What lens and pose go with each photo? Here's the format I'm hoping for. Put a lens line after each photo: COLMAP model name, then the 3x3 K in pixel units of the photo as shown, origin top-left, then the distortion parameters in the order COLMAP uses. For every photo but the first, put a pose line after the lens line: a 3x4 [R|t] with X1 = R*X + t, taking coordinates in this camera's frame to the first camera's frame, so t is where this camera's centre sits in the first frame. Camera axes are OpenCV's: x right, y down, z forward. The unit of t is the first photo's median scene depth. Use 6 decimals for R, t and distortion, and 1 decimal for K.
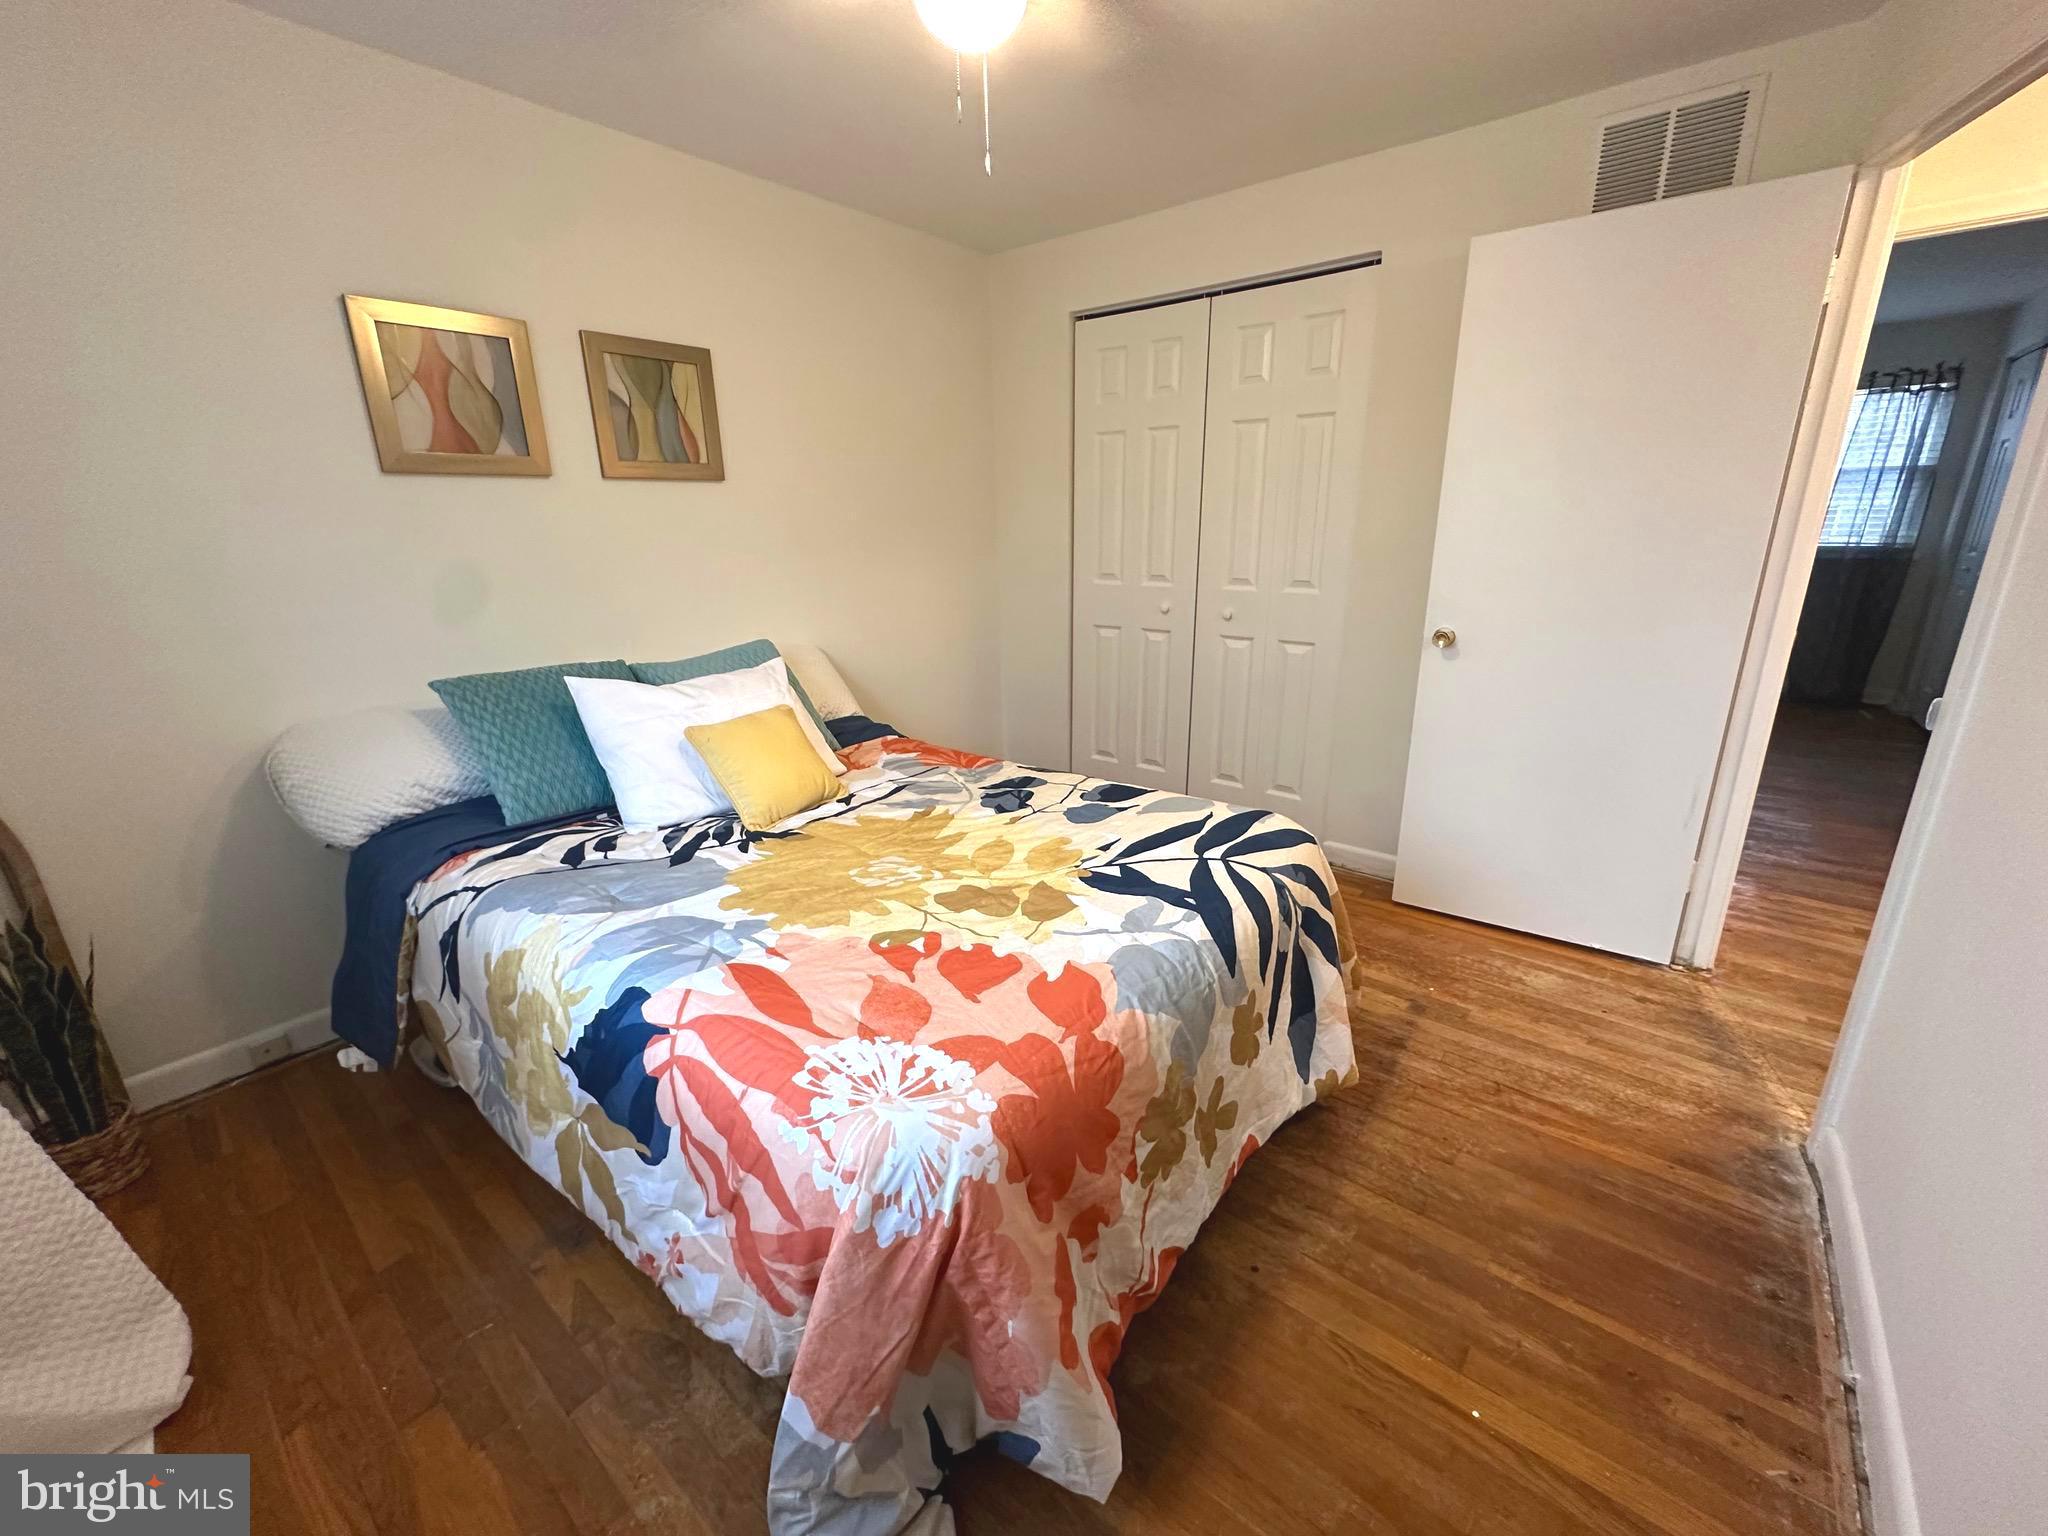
lens RADIAL K [[822.2, 0, 1024.0], [0, 822.2, 768.0], [0, 0, 1]] dist [-0.001600, 0.000027]
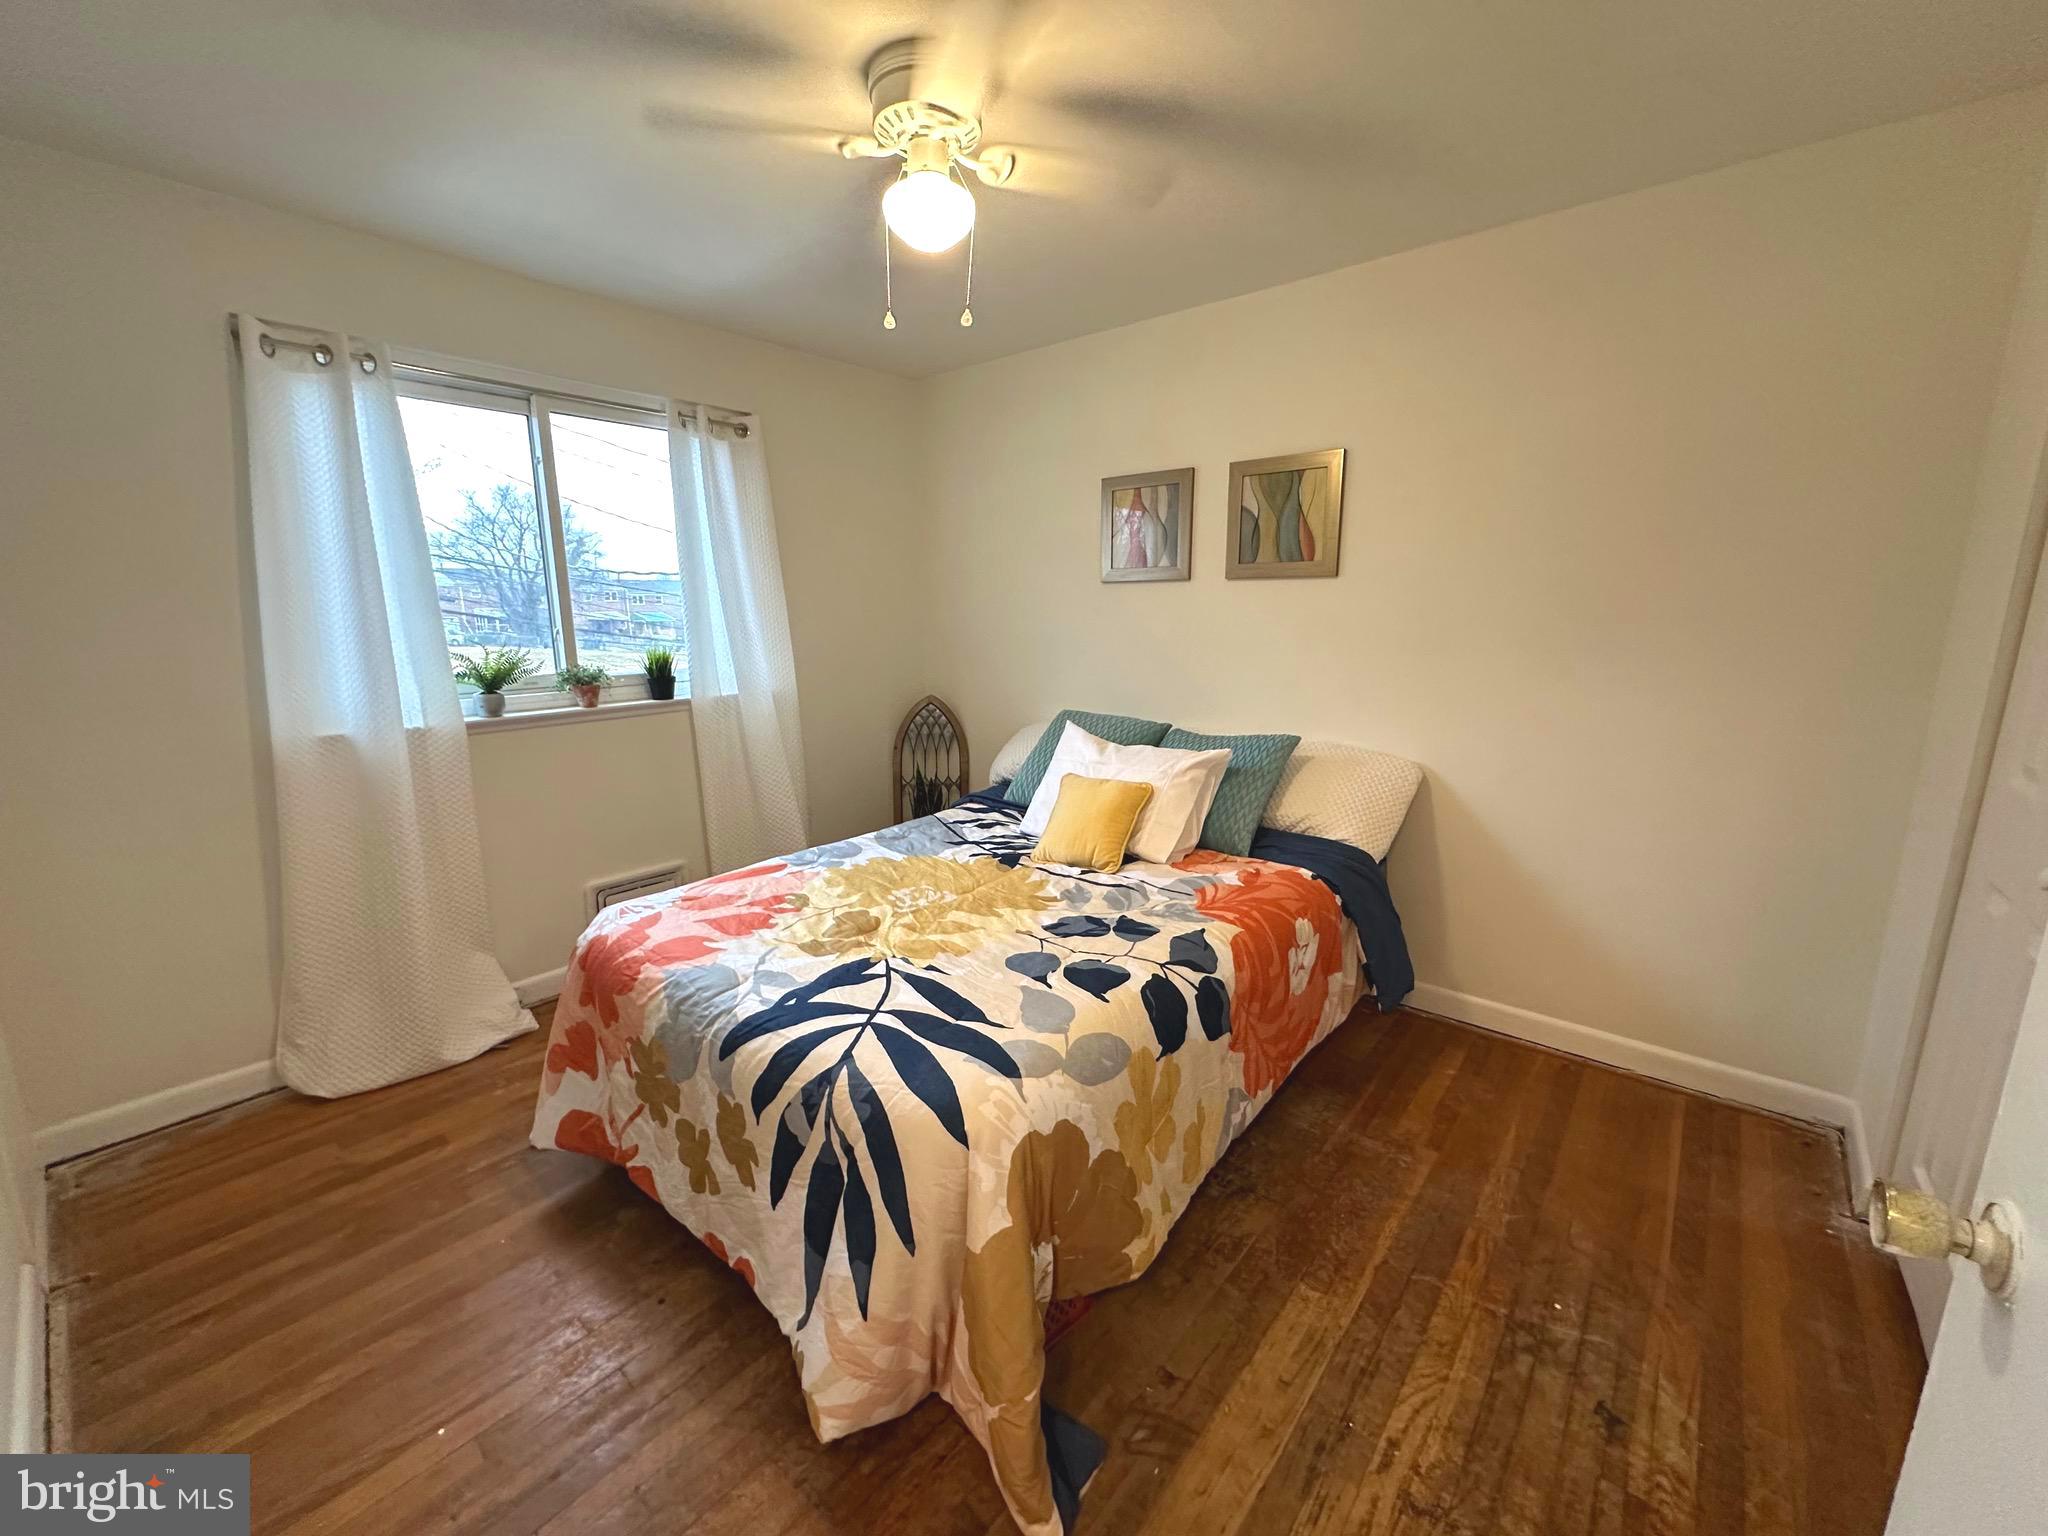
lens RADIAL K [[818.3, 0, 1026.6], [0, 818.3, 777.5], [0, 0, 1]] dist [-0.001251, -0.000057]
pose [[-0.012422, 0.222093, -0.974946, 0.956199], [-0.287368, 0.933096, 0.216221, -0.339955], [0.957740, 0.282854, 0.052232, 0.977586]]
